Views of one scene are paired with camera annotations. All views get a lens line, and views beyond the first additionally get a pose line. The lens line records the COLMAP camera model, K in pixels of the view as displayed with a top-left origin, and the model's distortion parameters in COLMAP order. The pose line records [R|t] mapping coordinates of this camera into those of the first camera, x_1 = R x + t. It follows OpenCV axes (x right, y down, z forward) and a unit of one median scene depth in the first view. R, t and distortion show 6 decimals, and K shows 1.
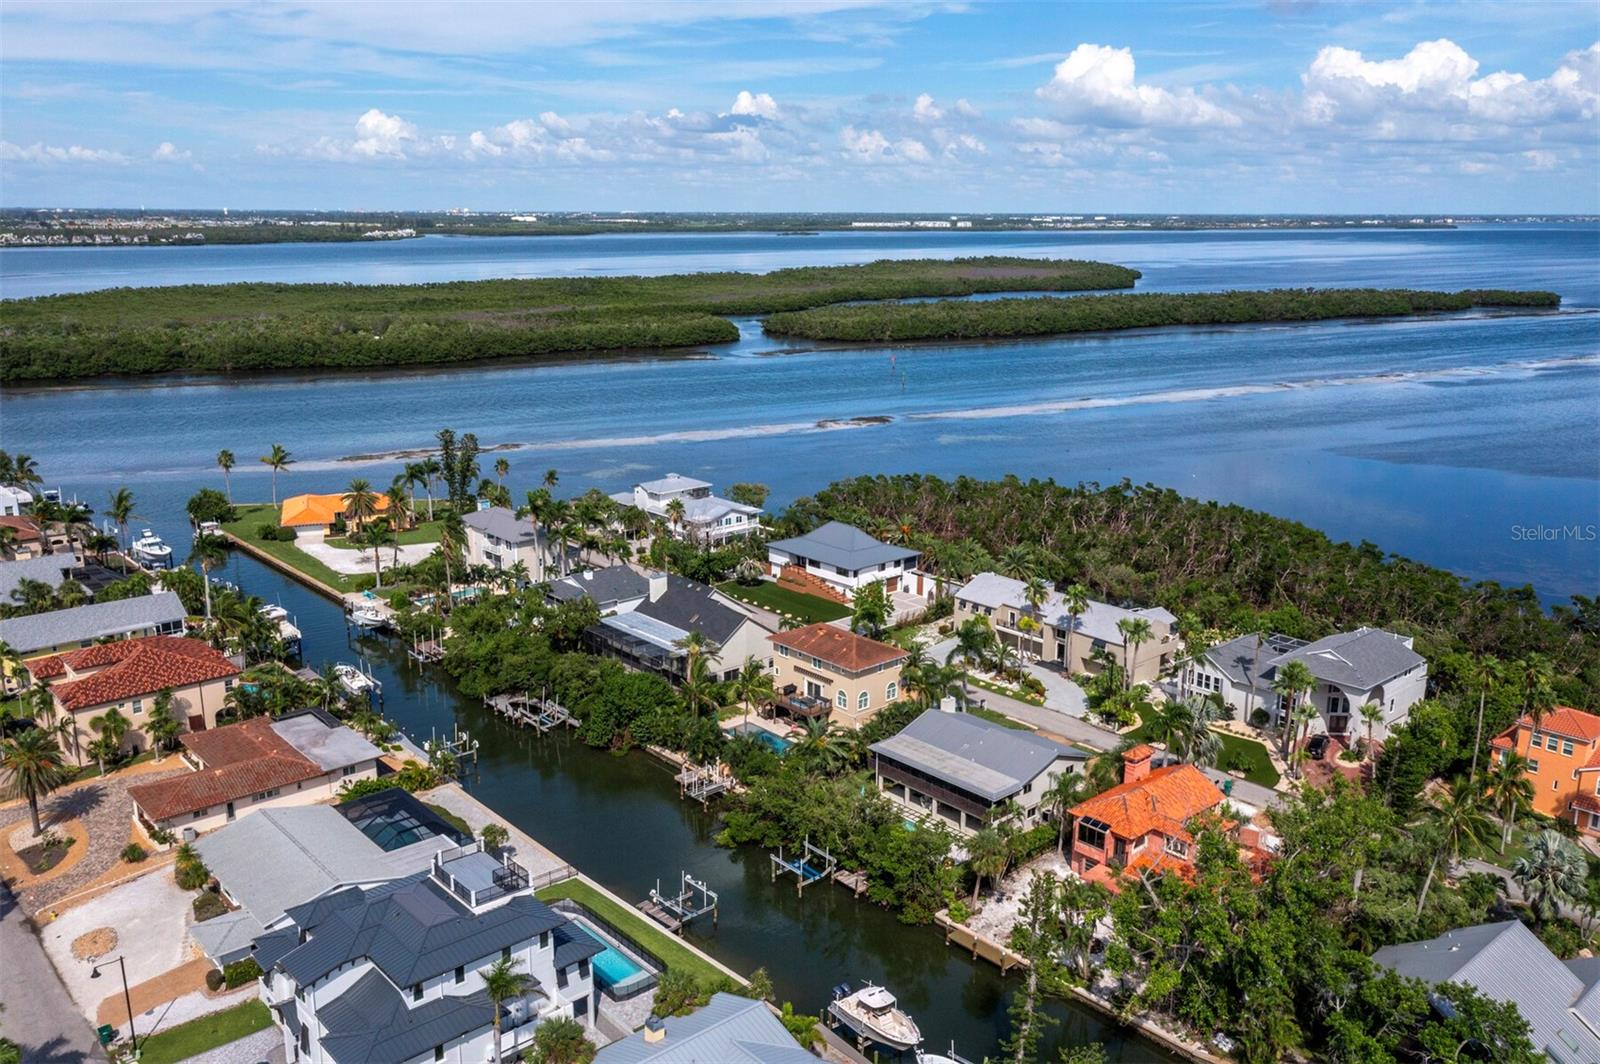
lens RADIAL K [[1290.3, 0, 800.0], [0, 1290.3, 532.0], [0, 0, 1]] dist [-0.014504, 0.076924]
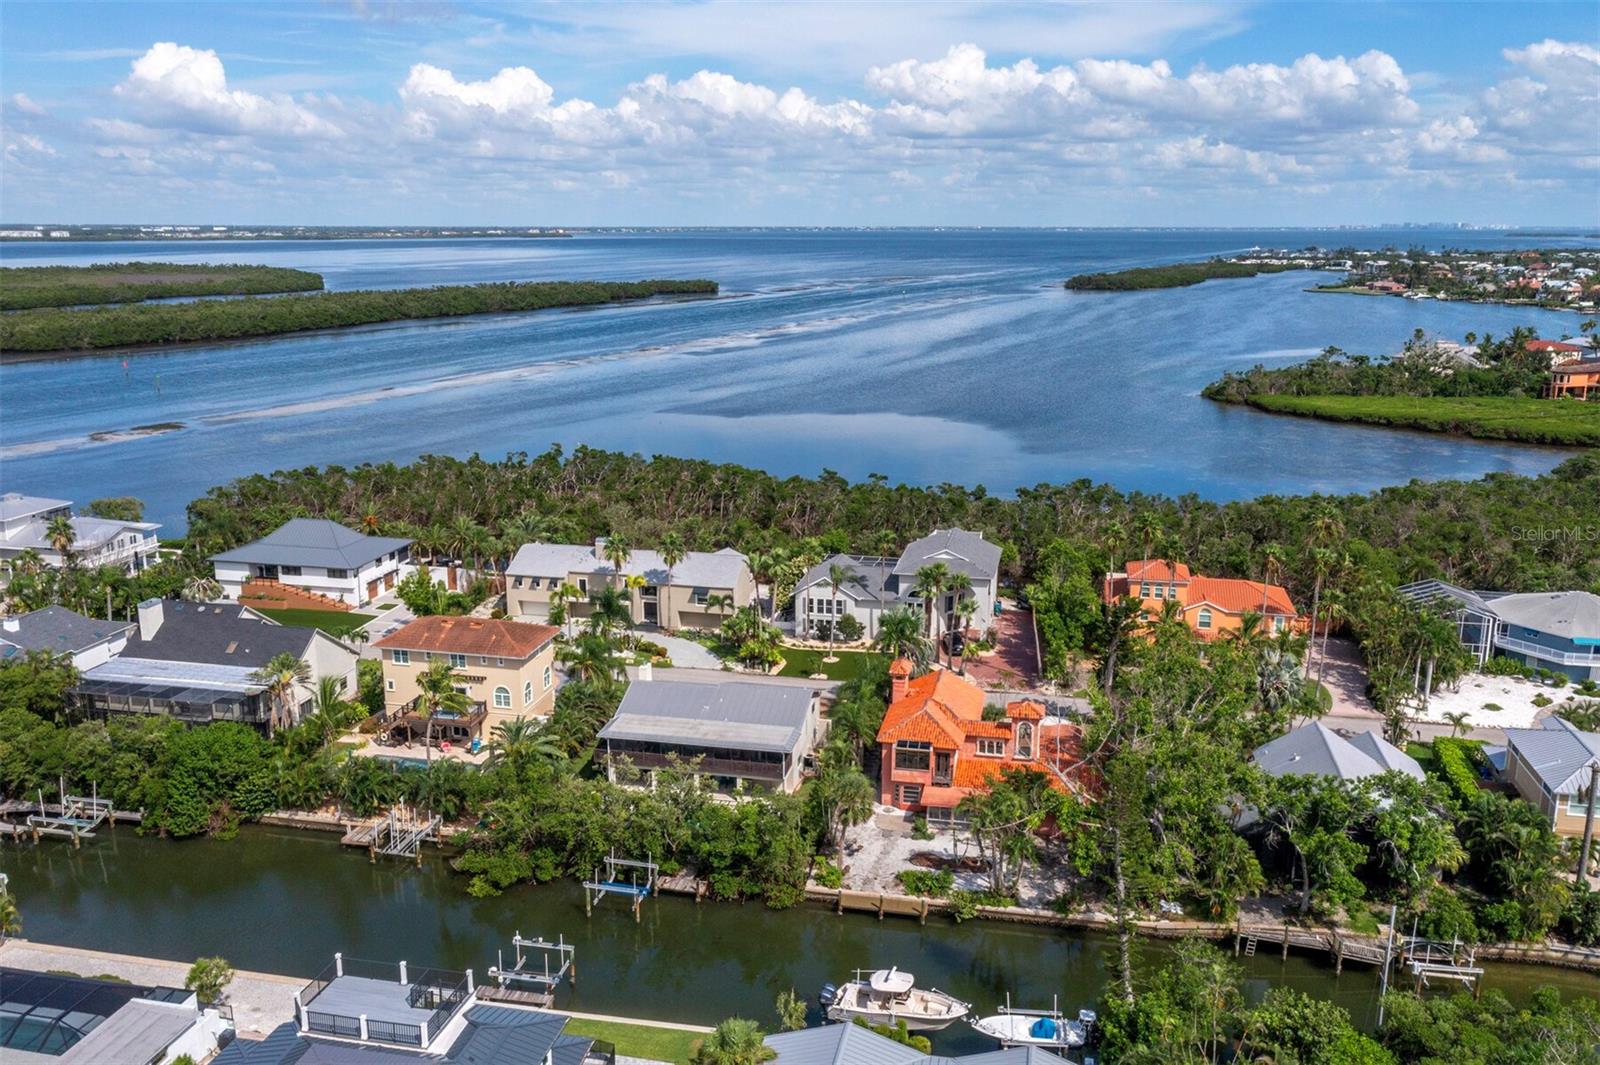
lens RADIAL K [[1307.6, 0, 800.0], [0, 1307.6, 532.5], [0, 0, 1]] dist [-0.011681, 0.042652]
pose [[0.809258, -0.136255, 0.571434, -0.222991], [0.141583, 0.989294, 0.035382, 0.019587], [-0.570137, 0.052272, 0.819885, 0.171559]]
